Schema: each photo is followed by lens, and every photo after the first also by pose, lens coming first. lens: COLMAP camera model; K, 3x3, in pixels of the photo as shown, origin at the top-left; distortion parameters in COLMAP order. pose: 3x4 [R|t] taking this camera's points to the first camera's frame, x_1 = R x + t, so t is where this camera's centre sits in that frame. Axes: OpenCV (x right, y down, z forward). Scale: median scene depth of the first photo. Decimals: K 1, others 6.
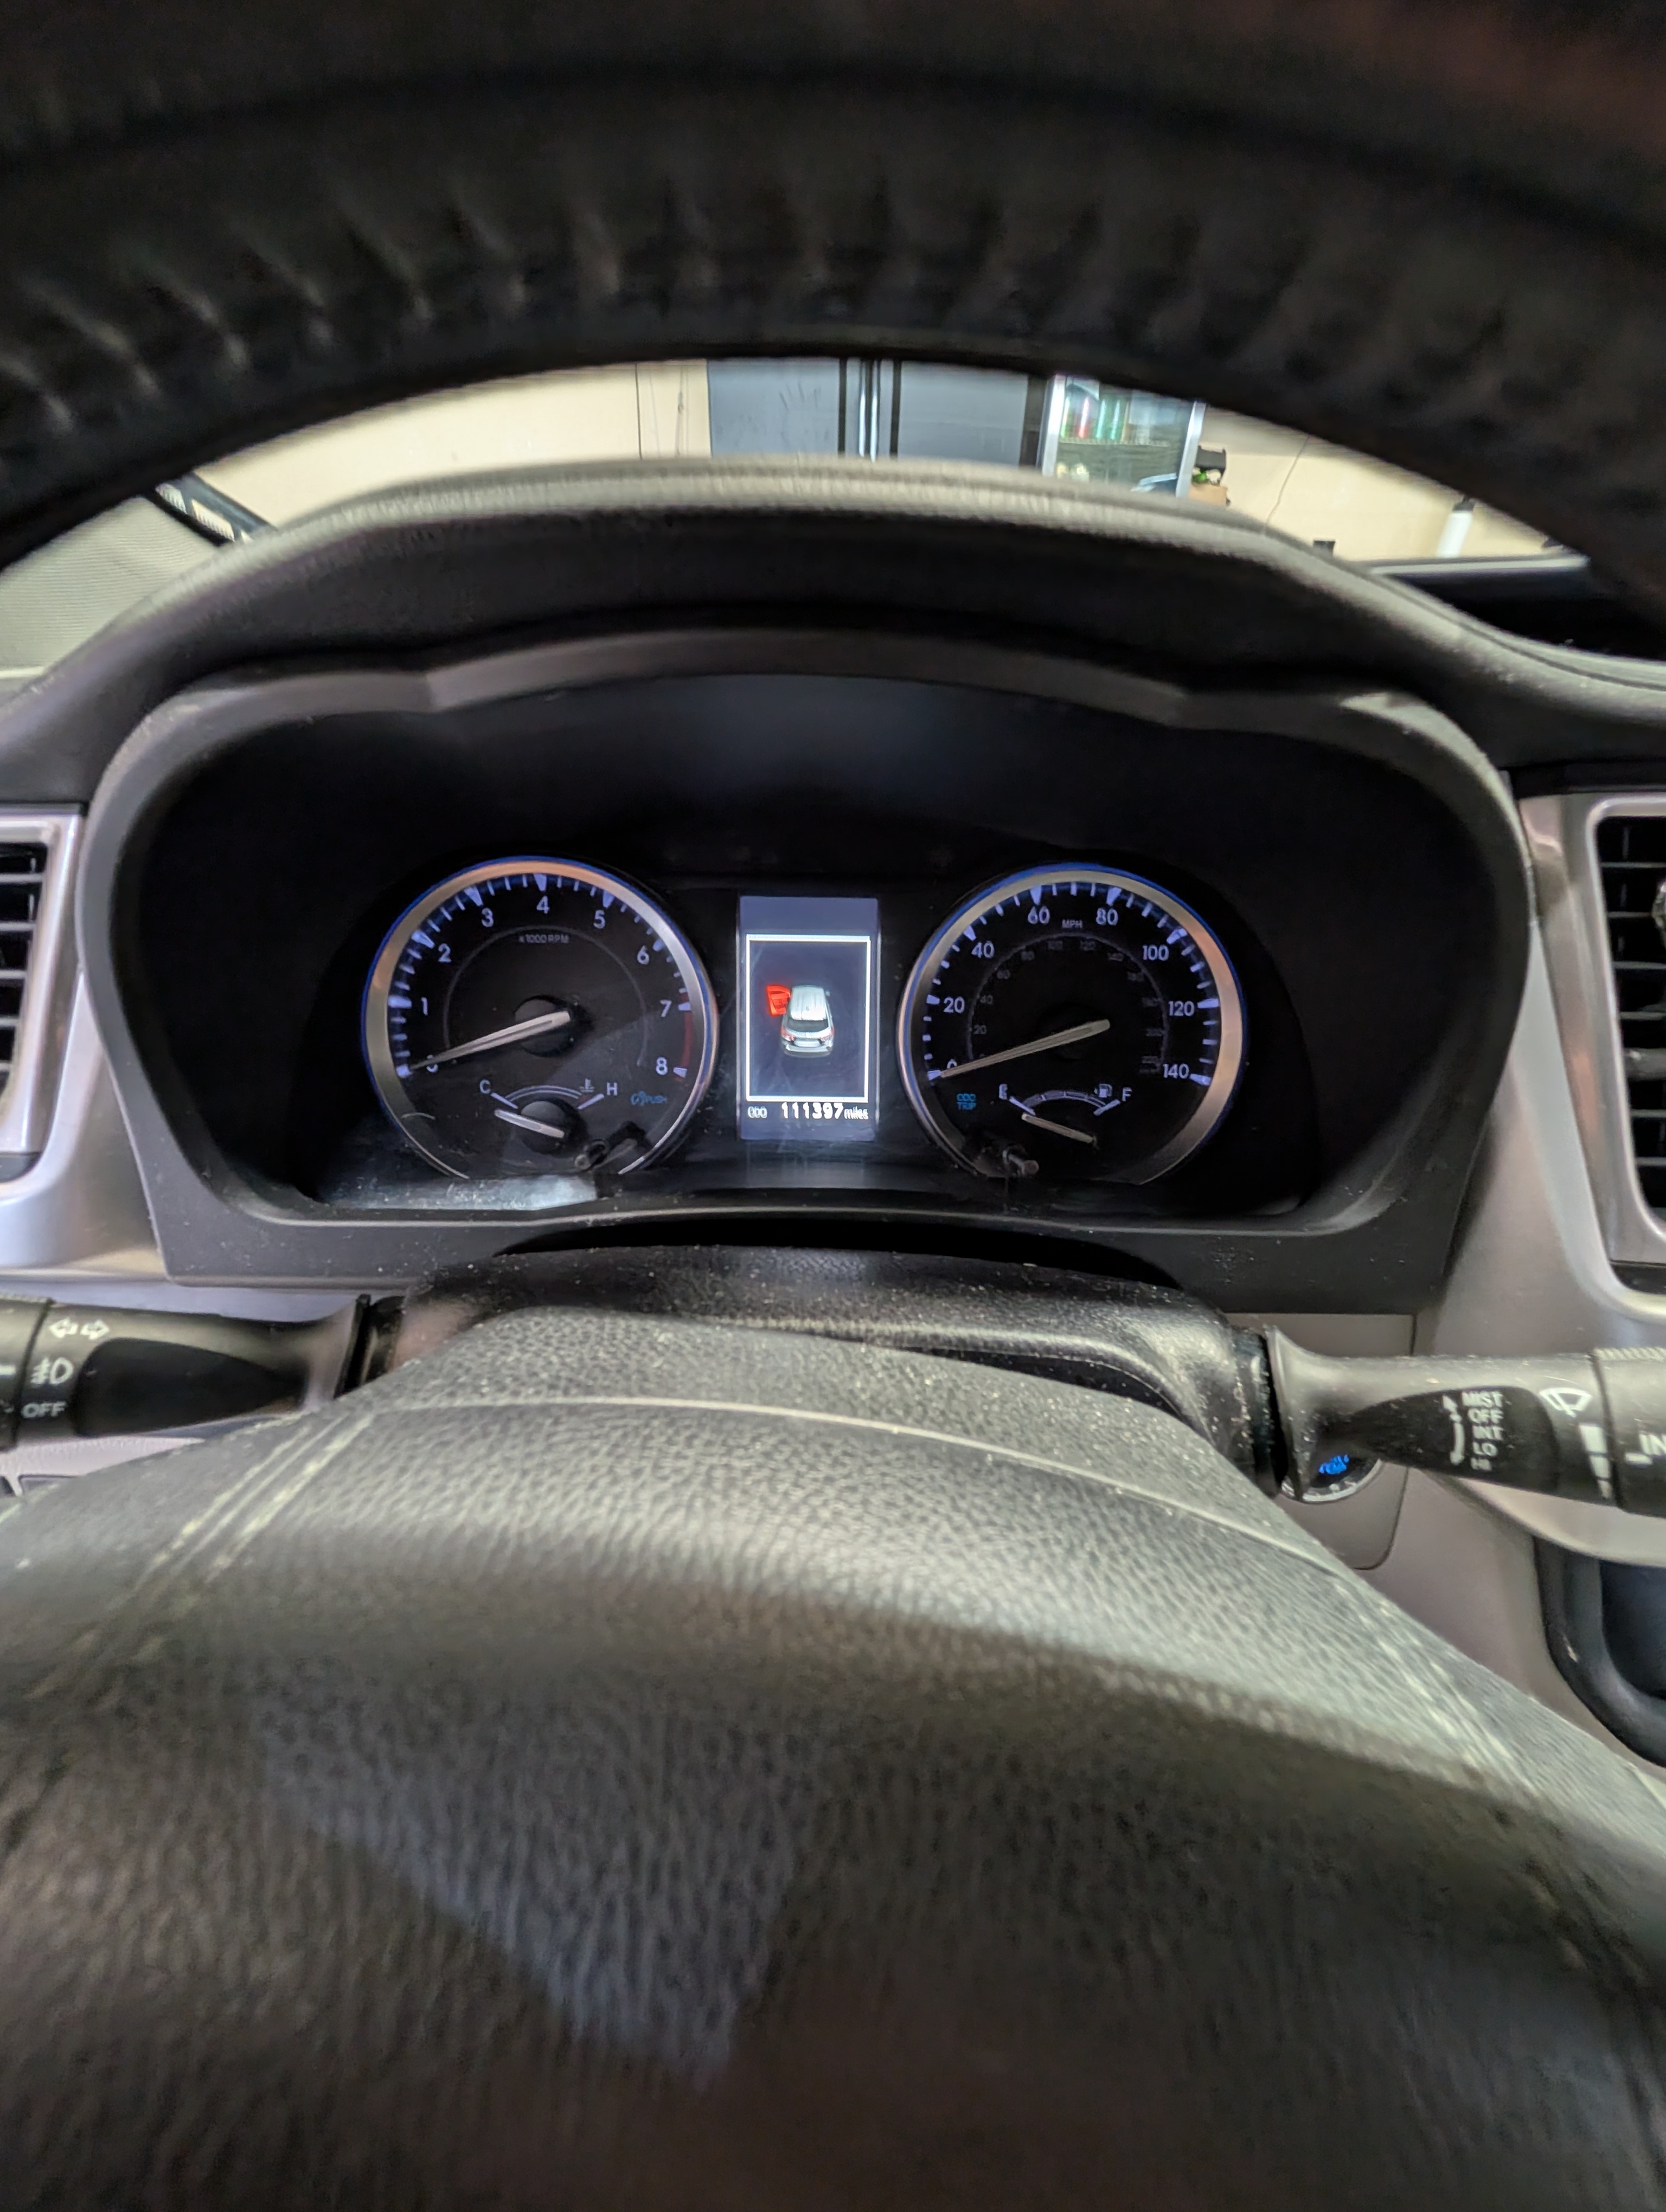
lens RADIAL K [[779.7, 0, 833.0], [0, 779.7, 1106.0], [0, 0, 1]] dist [0.000775, 0.000028]
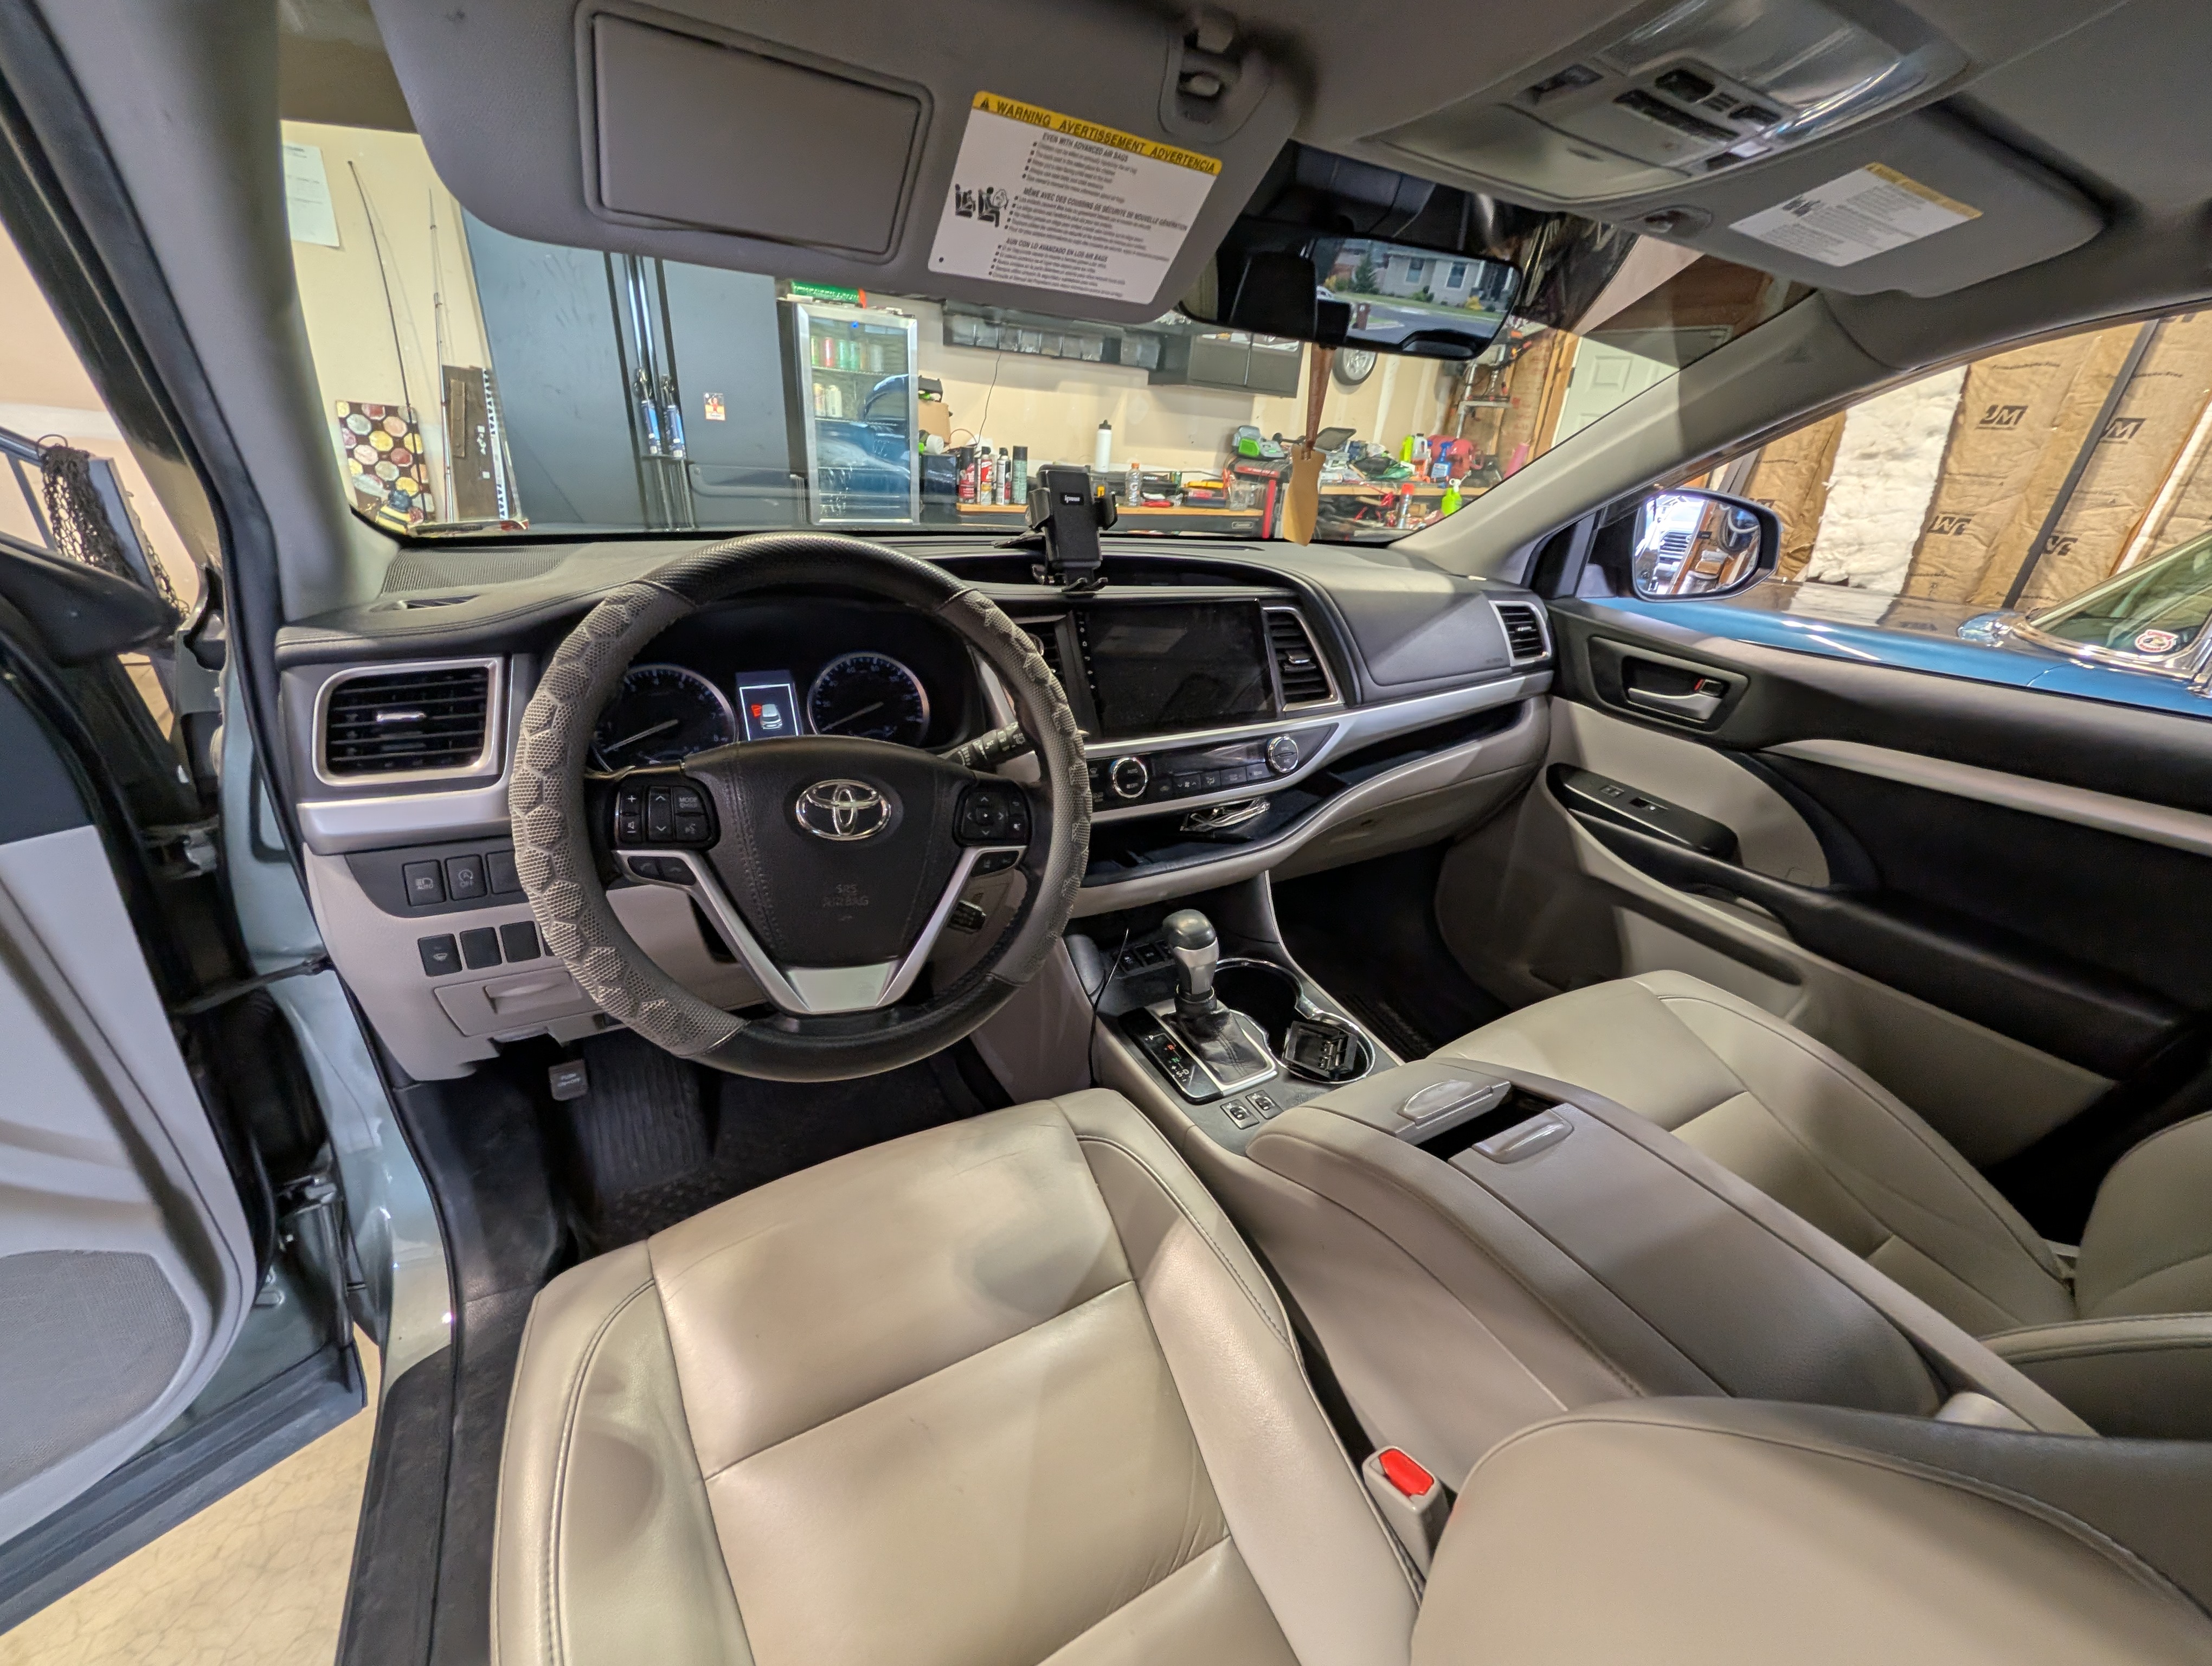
lens RADIAL K [[875.9, 0, 1106.0], [0, 875.9, 833.0], [0, 0, 1]] dist [-0.000394, -0.000014]
pose [[0.872195, -0.168024, 0.459396, -0.476957], [0.235591, 0.967346, -0.093478, 0.825750], [-0.428688, 0.189760, 0.883299, -2.046141]]
